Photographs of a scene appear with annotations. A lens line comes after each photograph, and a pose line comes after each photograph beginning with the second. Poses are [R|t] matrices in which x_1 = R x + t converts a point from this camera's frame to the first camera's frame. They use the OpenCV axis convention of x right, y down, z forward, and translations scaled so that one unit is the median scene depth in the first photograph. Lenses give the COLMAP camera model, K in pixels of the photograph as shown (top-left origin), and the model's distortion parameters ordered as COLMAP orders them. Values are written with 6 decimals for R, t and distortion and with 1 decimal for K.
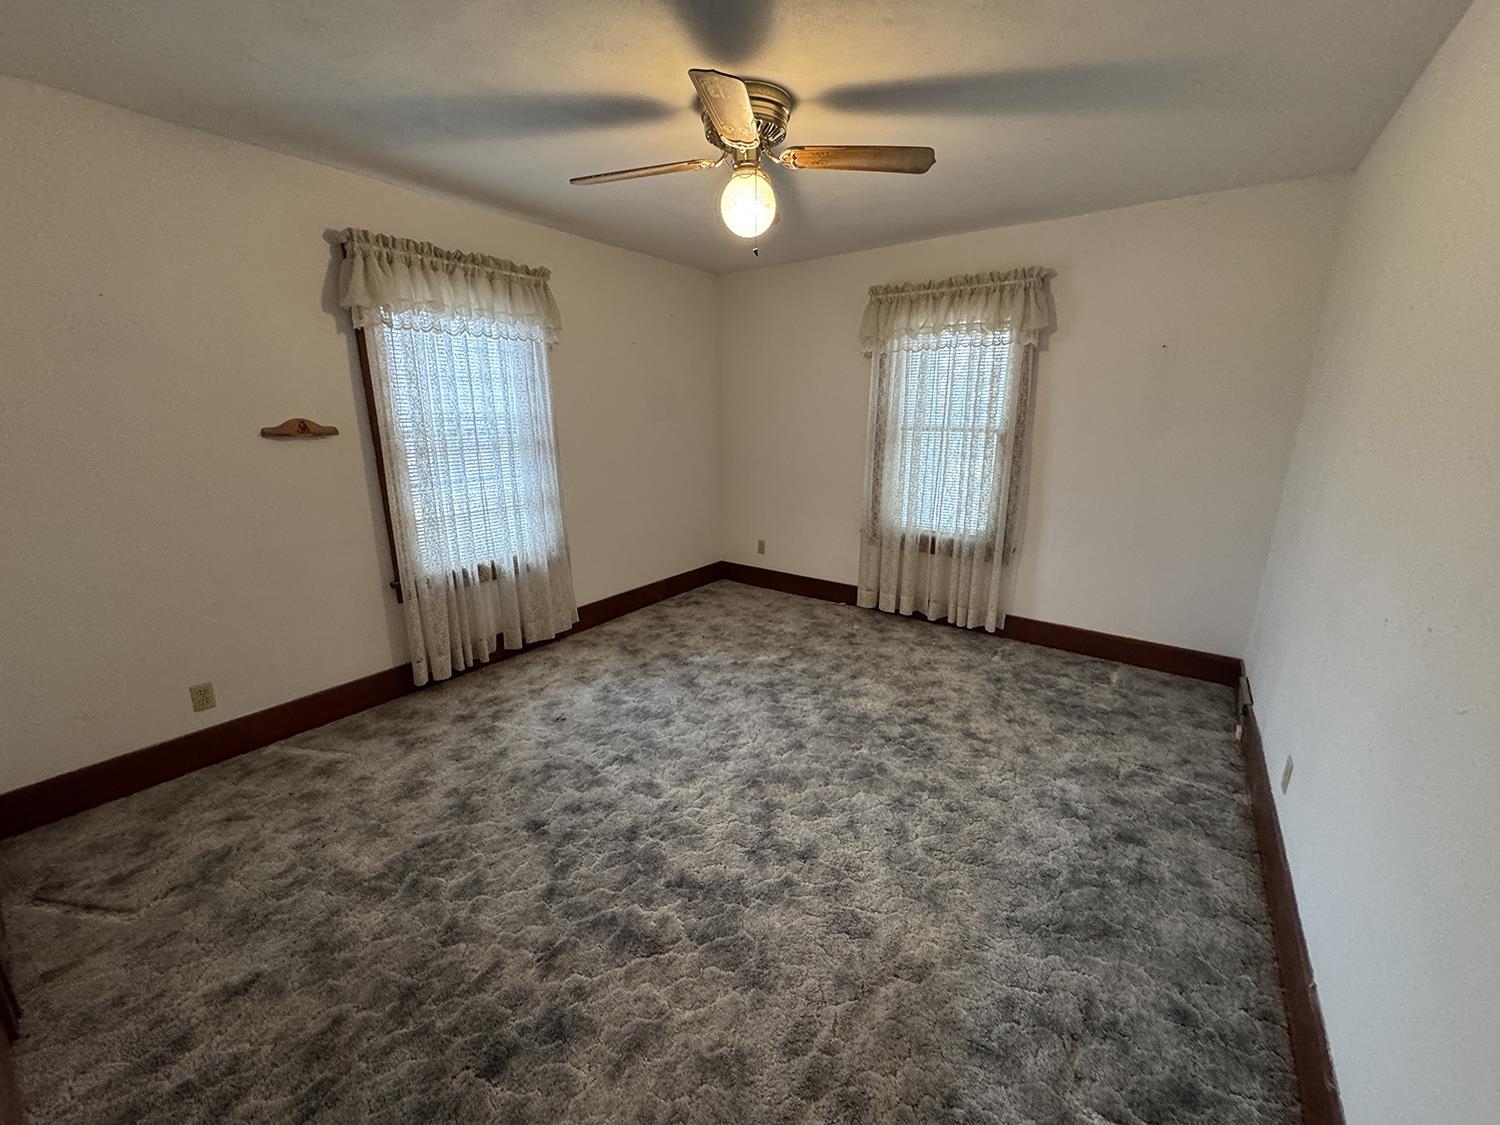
lens RADIAL K [[595.2, 0, 747.9], [0, 595.2, 558.9], [0, 0, 1]] dist [-0.001624, -0.000054]
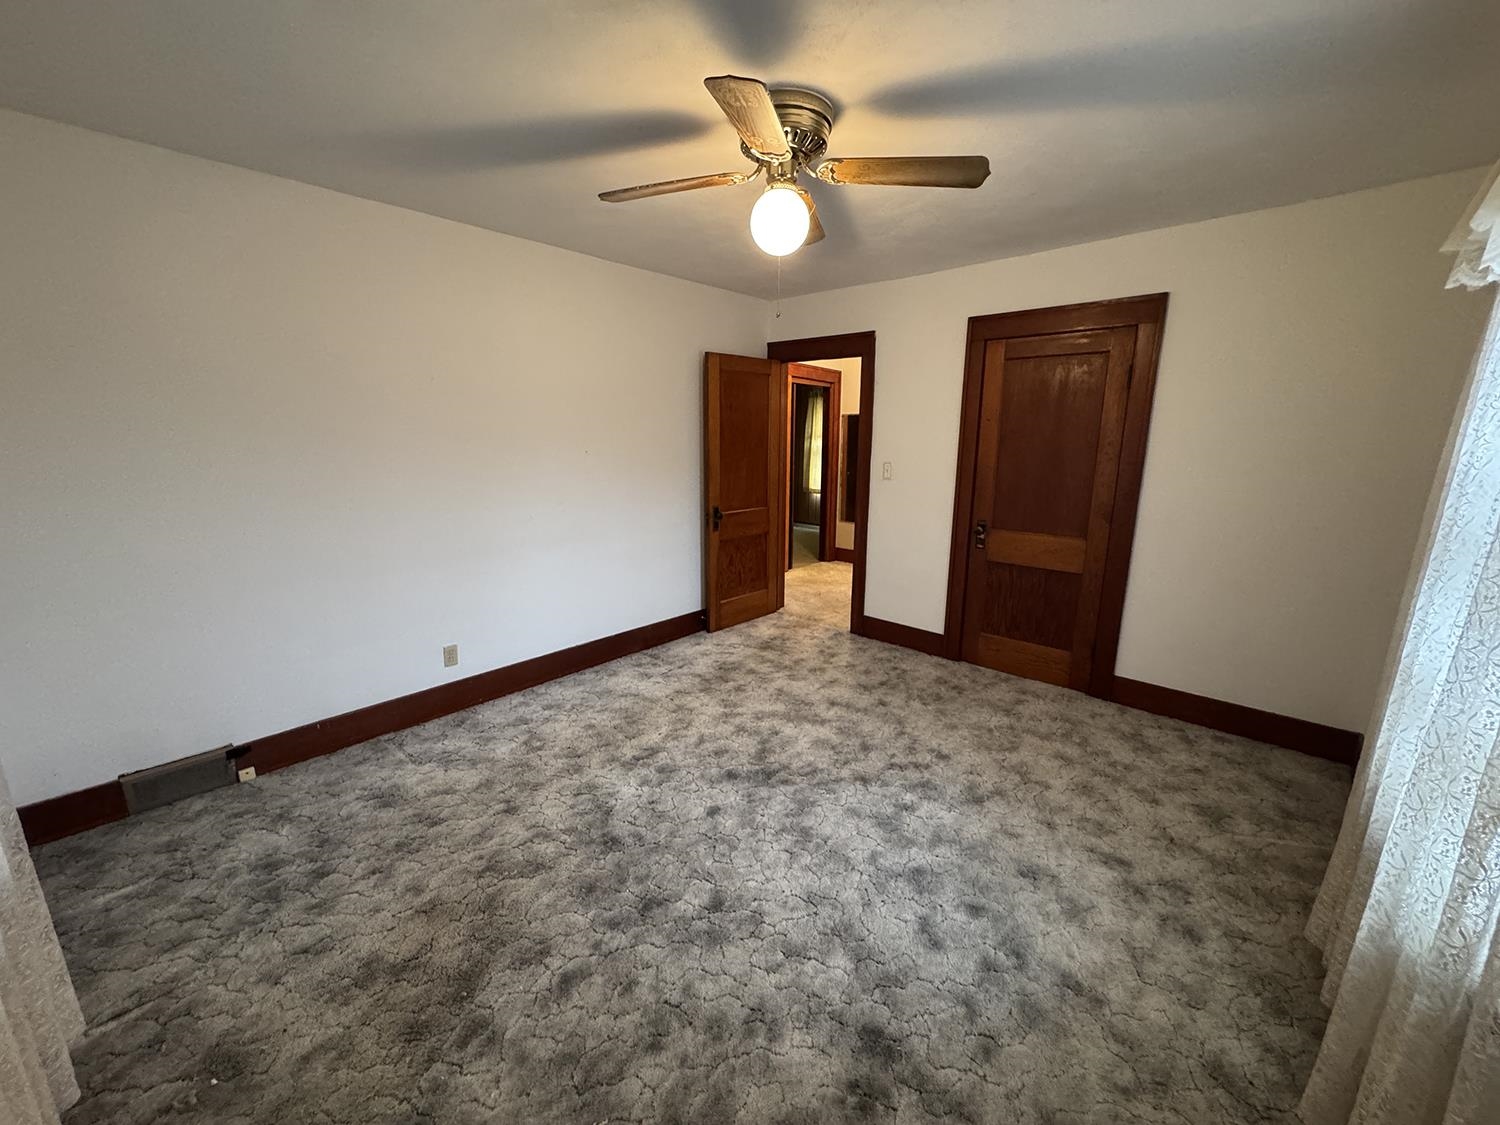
lens RADIAL K [[595.2, 0, 747.9], [0, 595.2, 558.9], [0, 0, 1]] dist [-0.001624, -0.000054]
pose [[-0.993148, -0.031980, 0.112402, -0.047439], [0.021073, 0.897055, 0.441416, -0.362232], [-0.114947, 0.440760, -0.890235, 1.409852]]
